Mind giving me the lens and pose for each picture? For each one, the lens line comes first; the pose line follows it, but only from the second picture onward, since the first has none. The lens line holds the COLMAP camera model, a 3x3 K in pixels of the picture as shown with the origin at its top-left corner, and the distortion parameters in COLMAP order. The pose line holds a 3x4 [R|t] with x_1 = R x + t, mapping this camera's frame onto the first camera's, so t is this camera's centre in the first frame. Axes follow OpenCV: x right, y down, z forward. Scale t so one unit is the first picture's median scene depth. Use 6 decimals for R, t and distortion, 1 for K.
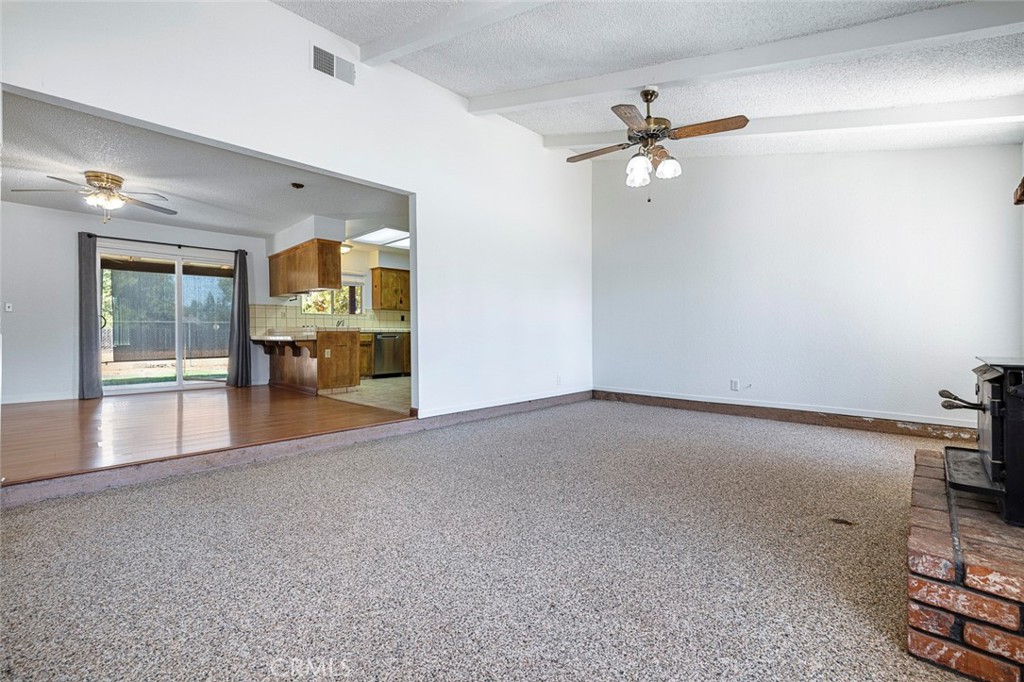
lens RADIAL K [[428.2, 0, 514.2], [0, 428.2, 340.8], [0, 0, 1]] dist [0.000474, -0.000005]
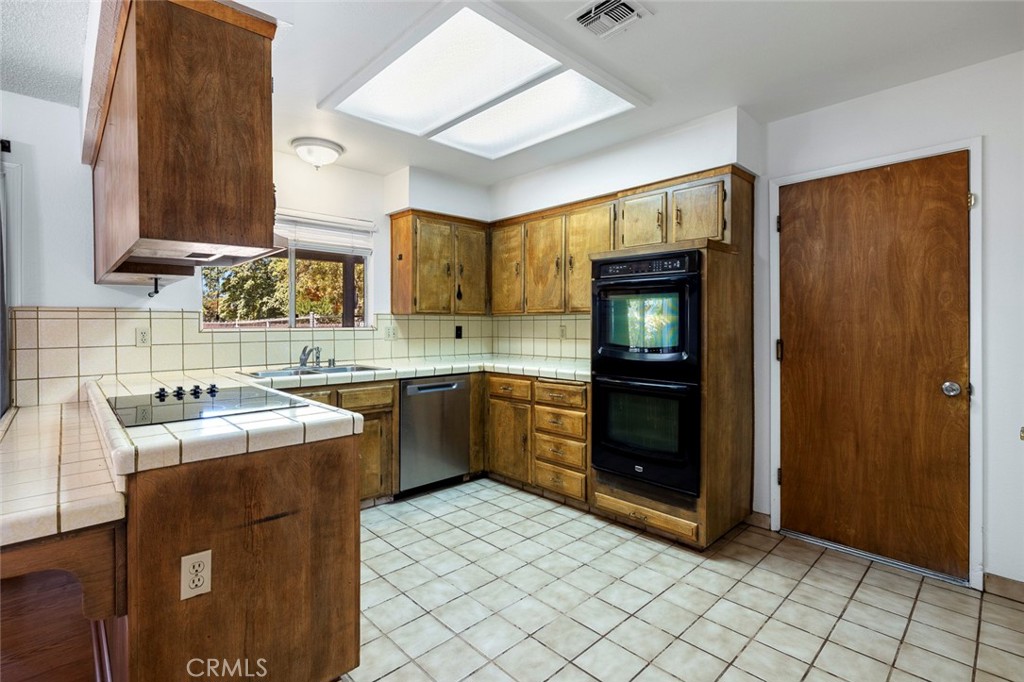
lens RADIAL K [[478.2, 0, 510.3], [0, 478.2, 333.5], [0, 0, 1]] dist [-0.001584, -0.000064]
pose [[0.998849, 0.006121, -0.047567, -0.198037], [-0.005904, 0.999971, 0.004708, -0.057958], [0.047594, -0.004421, 0.998857, 0.553302]]
